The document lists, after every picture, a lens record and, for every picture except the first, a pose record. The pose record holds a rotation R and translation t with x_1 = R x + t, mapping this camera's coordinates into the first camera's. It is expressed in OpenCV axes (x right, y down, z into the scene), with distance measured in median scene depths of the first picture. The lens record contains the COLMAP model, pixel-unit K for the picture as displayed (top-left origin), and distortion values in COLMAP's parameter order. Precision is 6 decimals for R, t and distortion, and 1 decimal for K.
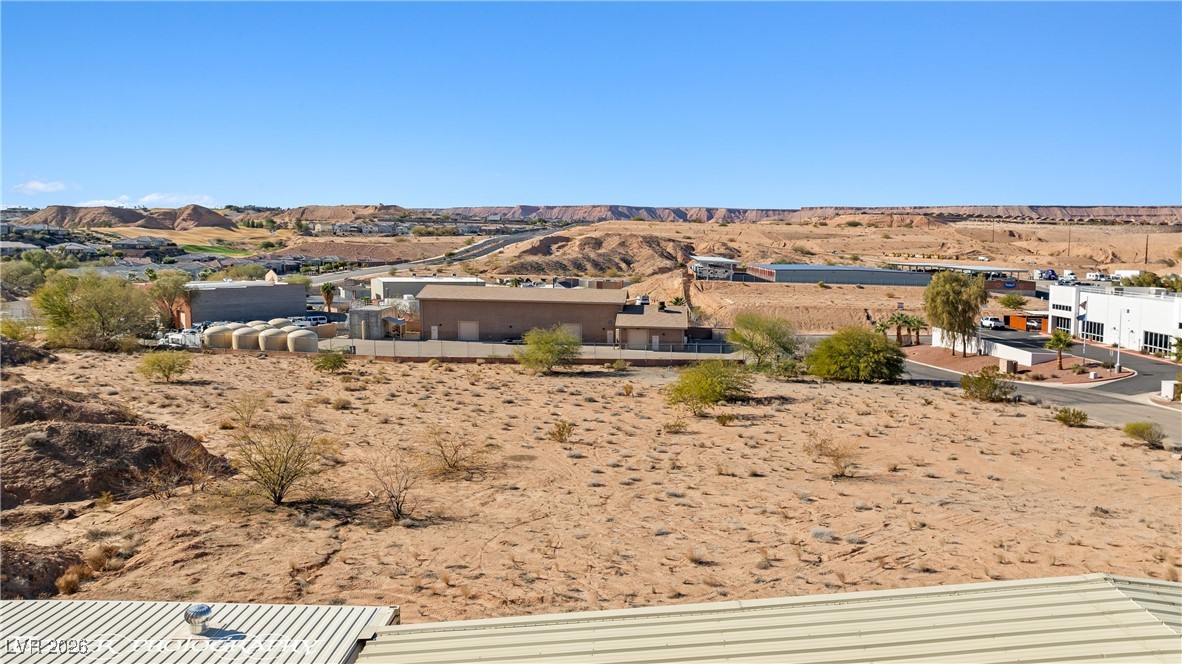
lens RADIAL K [[897.1, 0, 593.9], [0, 897.1, 336.9], [0, 0, 1]] dist [-0.022199, 0.016218]
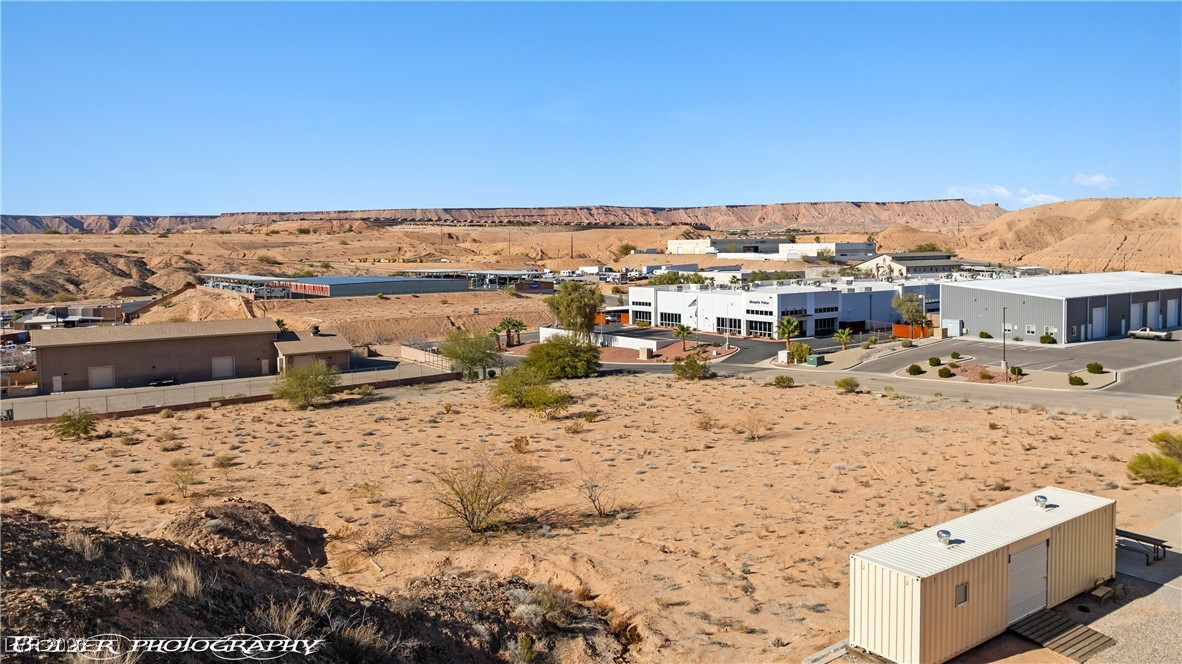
lens RADIAL K [[897.1, 0, 588.2], [0, 897.1, 330.0], [0, 0, 1]] dist [-0.022199, 0.016218]
pose [[0.812778, -0.089481, 0.575661, -0.109849], [0.096151, 0.995187, 0.018936, -0.010293], [-0.574585, 0.039960, 0.817469, -0.005367]]
